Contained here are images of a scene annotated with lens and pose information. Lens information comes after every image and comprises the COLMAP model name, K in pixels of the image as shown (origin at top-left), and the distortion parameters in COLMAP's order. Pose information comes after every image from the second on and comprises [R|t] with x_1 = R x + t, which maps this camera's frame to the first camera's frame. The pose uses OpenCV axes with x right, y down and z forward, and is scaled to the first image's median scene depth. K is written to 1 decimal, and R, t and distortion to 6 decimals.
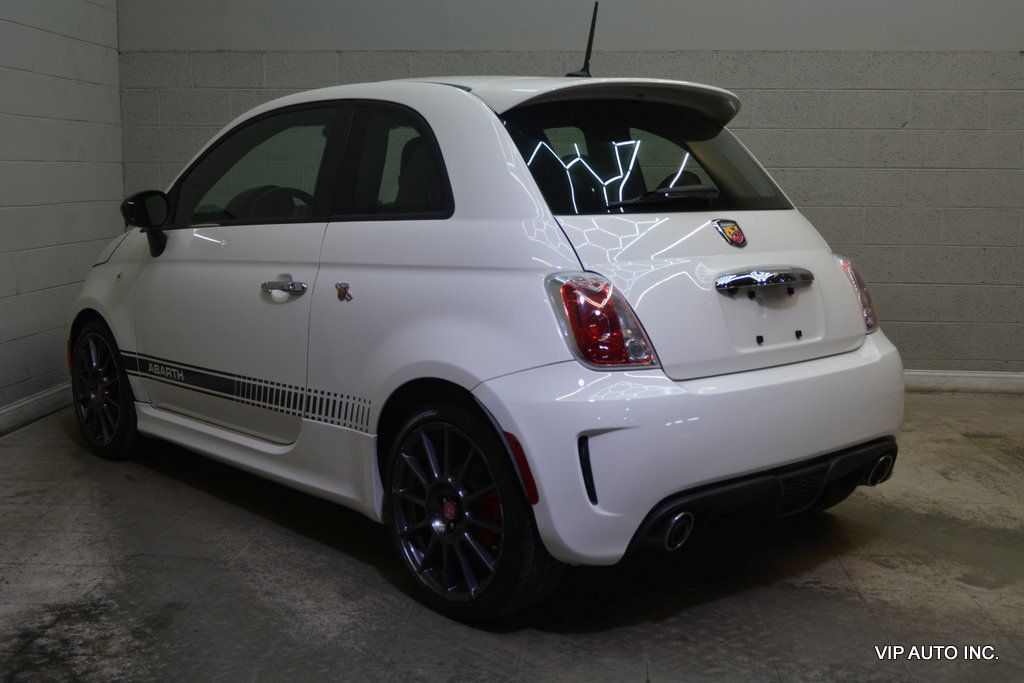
lens RADIAL K [[1137.7, 0, 512.0], [0, 1137.7, 341.5], [0, 0, 1]] dist [-0.005154, 0.007372]
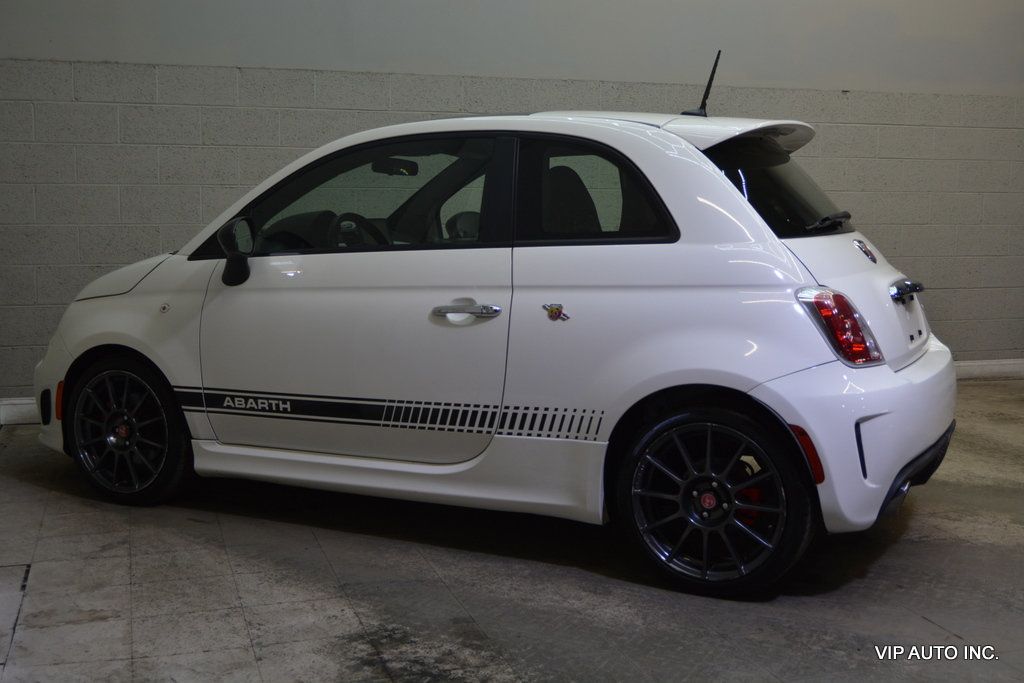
lens RADIAL K [[1193.8, 0, 512.0], [0, 1193.8, 341.5], [0, 0, 1]] dist [0.002183, -0.011780]
pose [[0.926878, -0.047494, 0.372345, -0.569153], [0.053470, 0.998553, -0.005735, -0.011049], [-0.371534, 0.025225, 0.928077, -0.026575]]
